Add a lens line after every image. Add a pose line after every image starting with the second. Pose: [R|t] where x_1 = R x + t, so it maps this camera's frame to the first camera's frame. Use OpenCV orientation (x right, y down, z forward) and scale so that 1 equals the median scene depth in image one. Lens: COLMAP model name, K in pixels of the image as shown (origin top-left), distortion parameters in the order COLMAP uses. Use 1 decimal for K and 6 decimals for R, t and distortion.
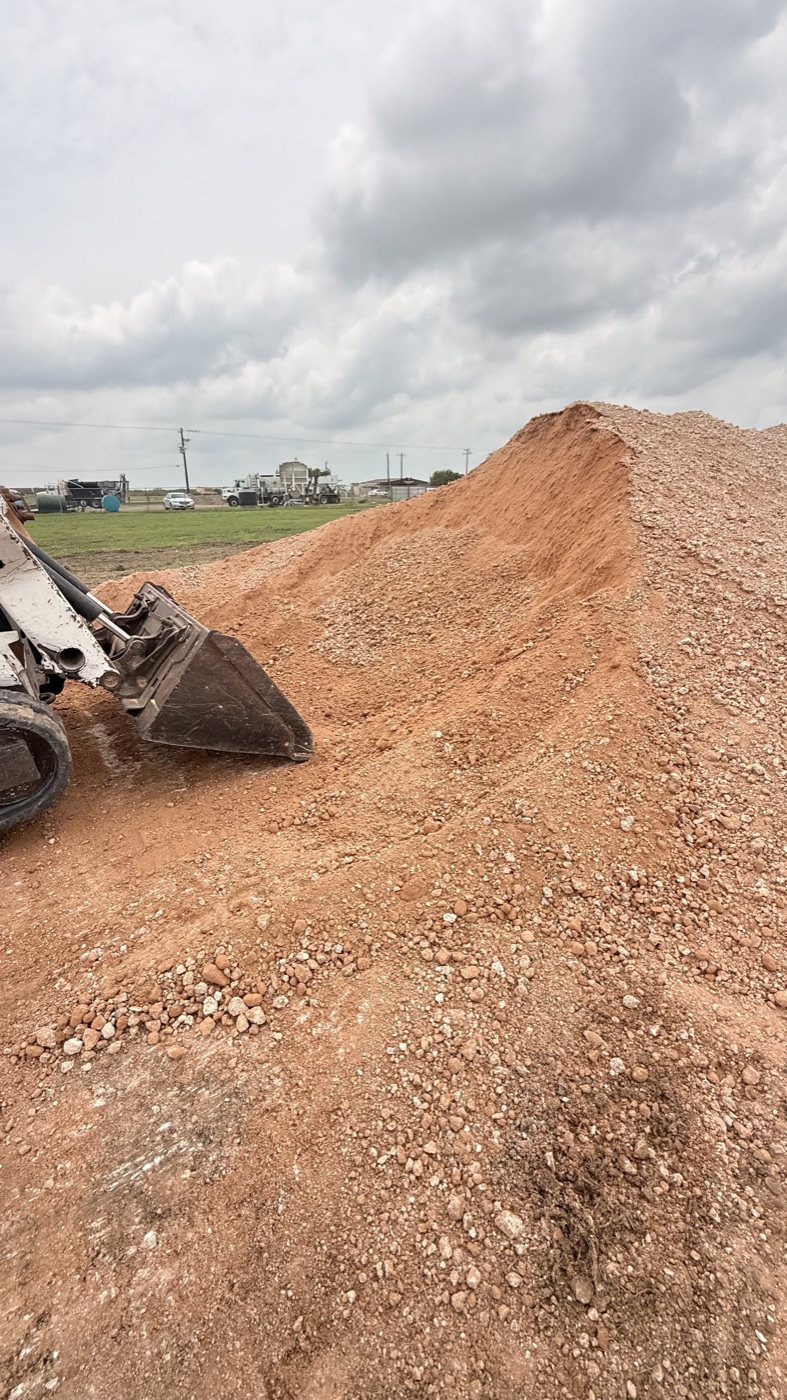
lens RADIAL K [[557.0, 0, 390.5], [0, 557.0, 700.3], [0, 0, 1]] dist [-0.001648, 0.000098]
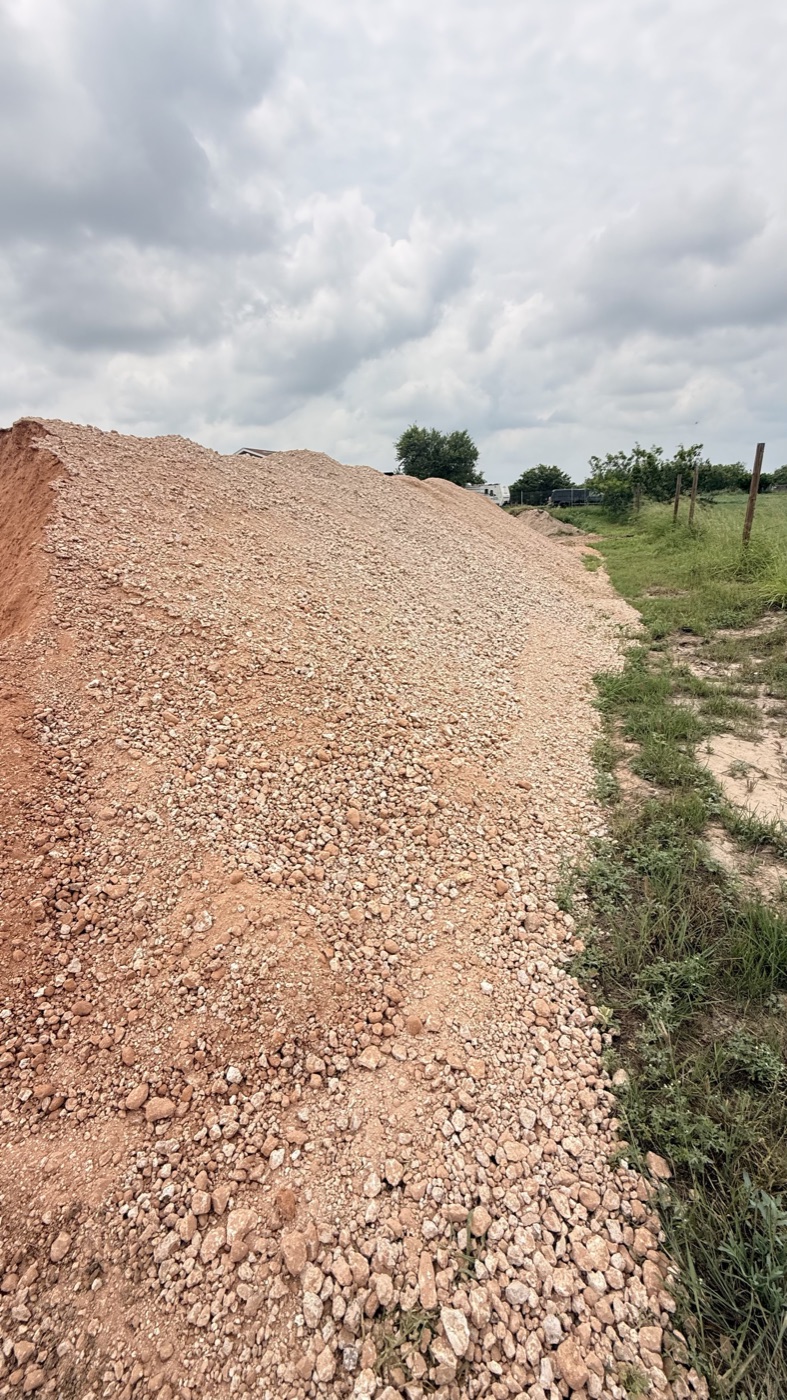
lens RADIAL K [[557.0, 0, 418.6], [0, 557.0, 689.6], [0, 0, 1]] dist [-0.001648, 0.000098]
pose [[0.799138, -0.207799, 0.564090, 0.552395], [0.237164, 0.971225, 0.021793, 0.007545], [-0.552387, 0.116366, 0.825426, -0.017948]]
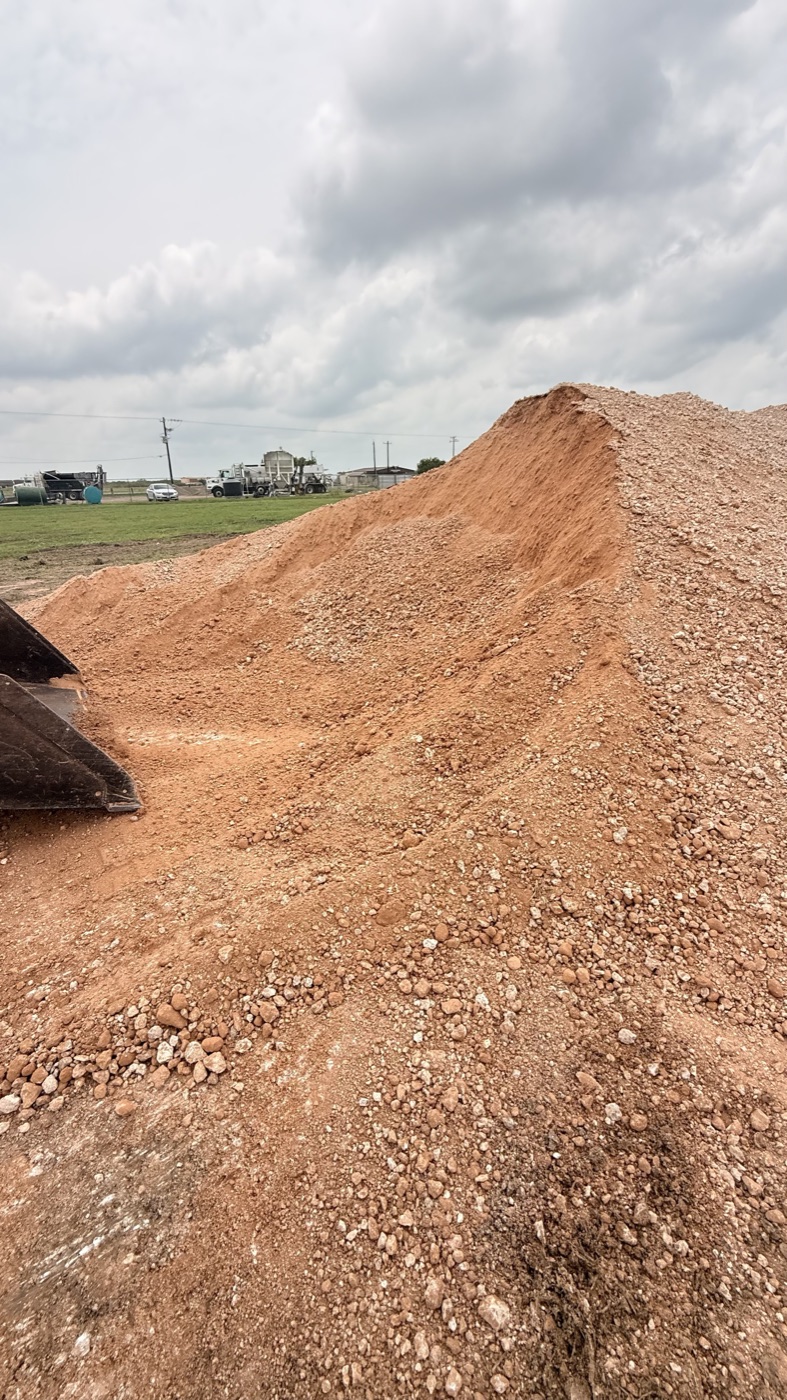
lens RADIAL K [[557.0, 0, 391.0], [0, 557.0, 697.7], [0, 0, 1]] dist [-0.001648, 0.000098]
pose [[0.999697, -0.017047, 0.017759, 0.030209], [0.016804, 0.999764, 0.013756, -0.026699], [-0.017989, -0.013453, 0.999748, 0.080596]]
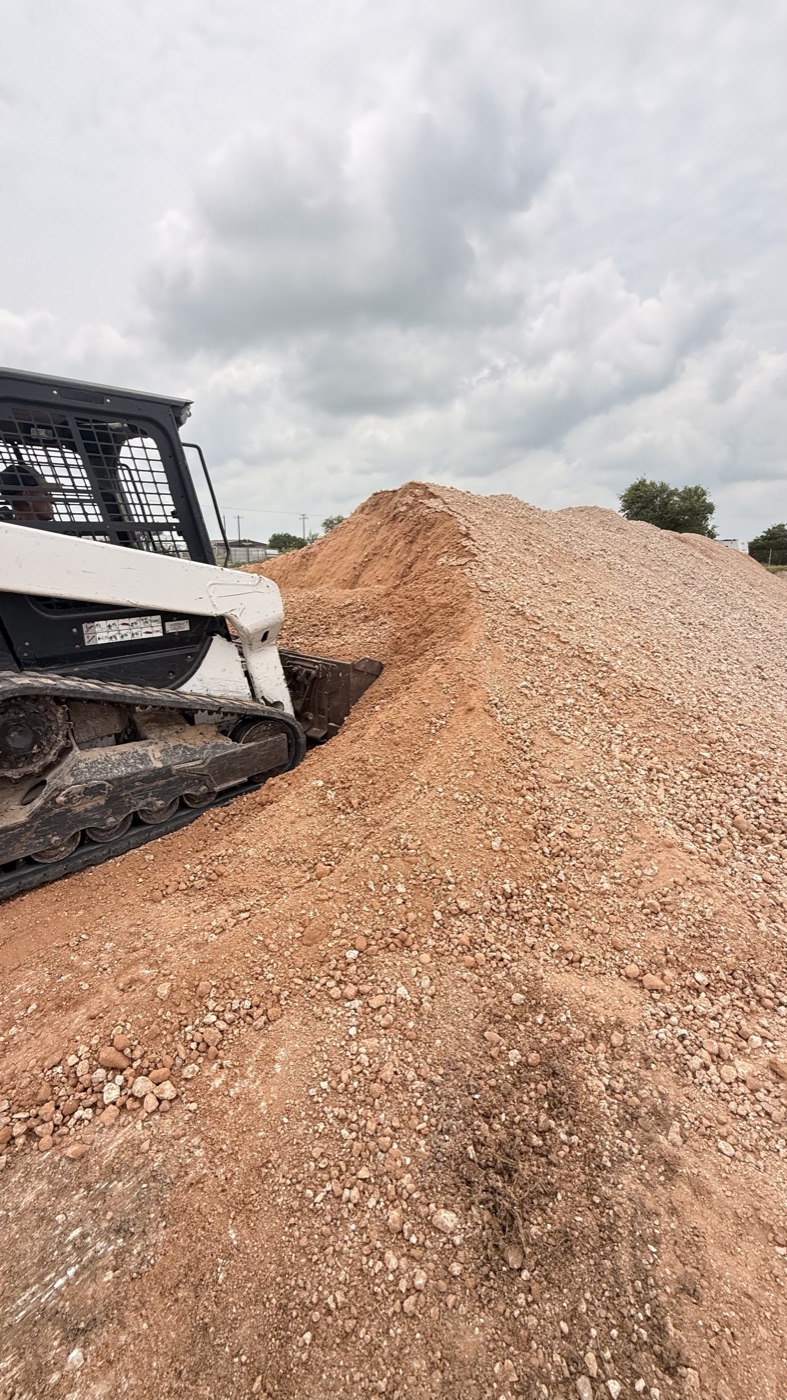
lens RADIAL K [[557.0, 0, 391.8], [0, 557.0, 699.2], [0, 0, 1]] dist [-0.001648, 0.000098]
pose [[0.961554, -0.049671, 0.270087, -0.075287], [0.077190, 0.992740, -0.092239, 0.014411], [-0.263544, 0.109541, 0.958408, -0.072690]]
